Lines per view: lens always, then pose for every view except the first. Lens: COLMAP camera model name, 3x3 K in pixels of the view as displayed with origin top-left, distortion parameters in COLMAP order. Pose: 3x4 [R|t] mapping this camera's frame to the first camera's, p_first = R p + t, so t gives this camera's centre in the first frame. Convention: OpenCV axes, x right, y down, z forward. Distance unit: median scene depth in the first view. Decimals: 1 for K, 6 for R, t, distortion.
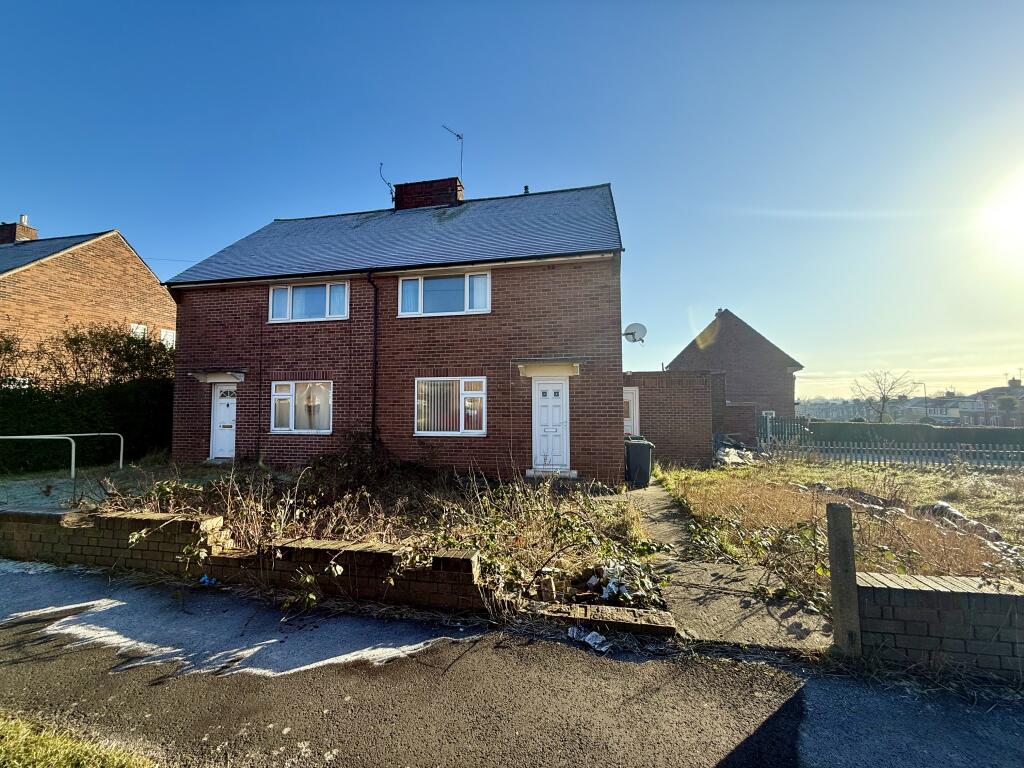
lens RADIAL K [[406.4, 0, 512.0], [0, 406.4, 384.0], [0, 0, 1]] dist [-0.000891, -0.000137]
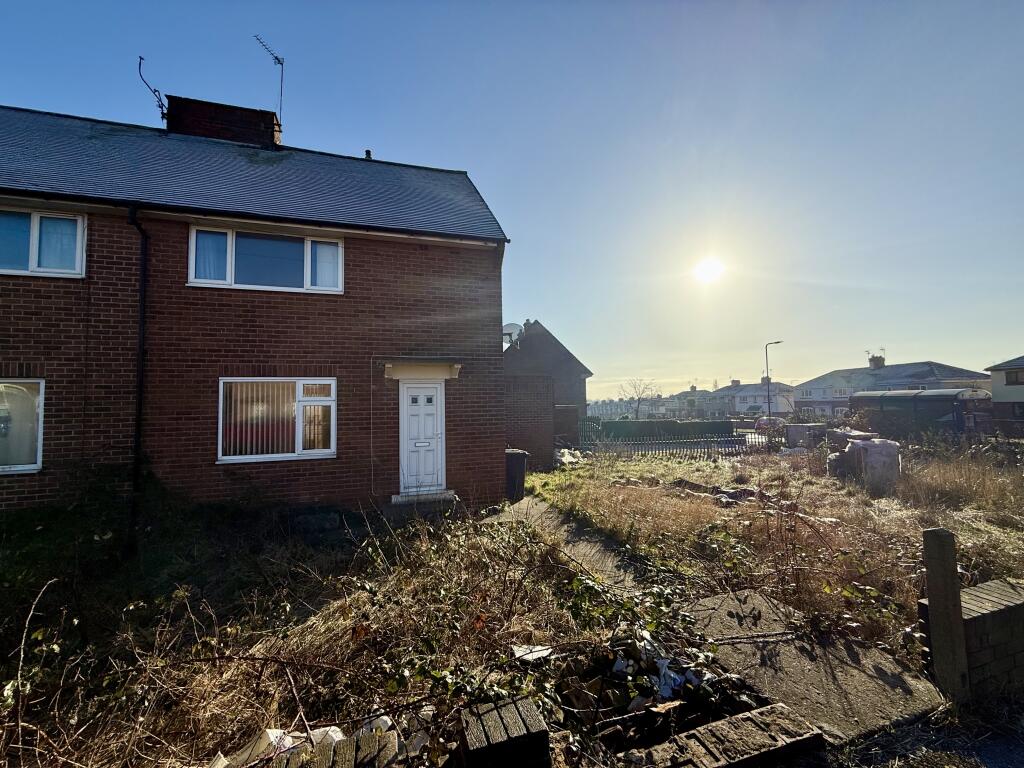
lens RADIAL K [[406.4, 0, 512.0], [0, 406.4, 384.0], [0, 0, 1]] dist [-0.000891, -0.000137]
pose [[0.884751, 0.011637, 0.465918, -0.121739], [-0.008786, 0.999927, -0.008290, -0.003076], [-0.465981, 0.003241, 0.884789, 0.173502]]
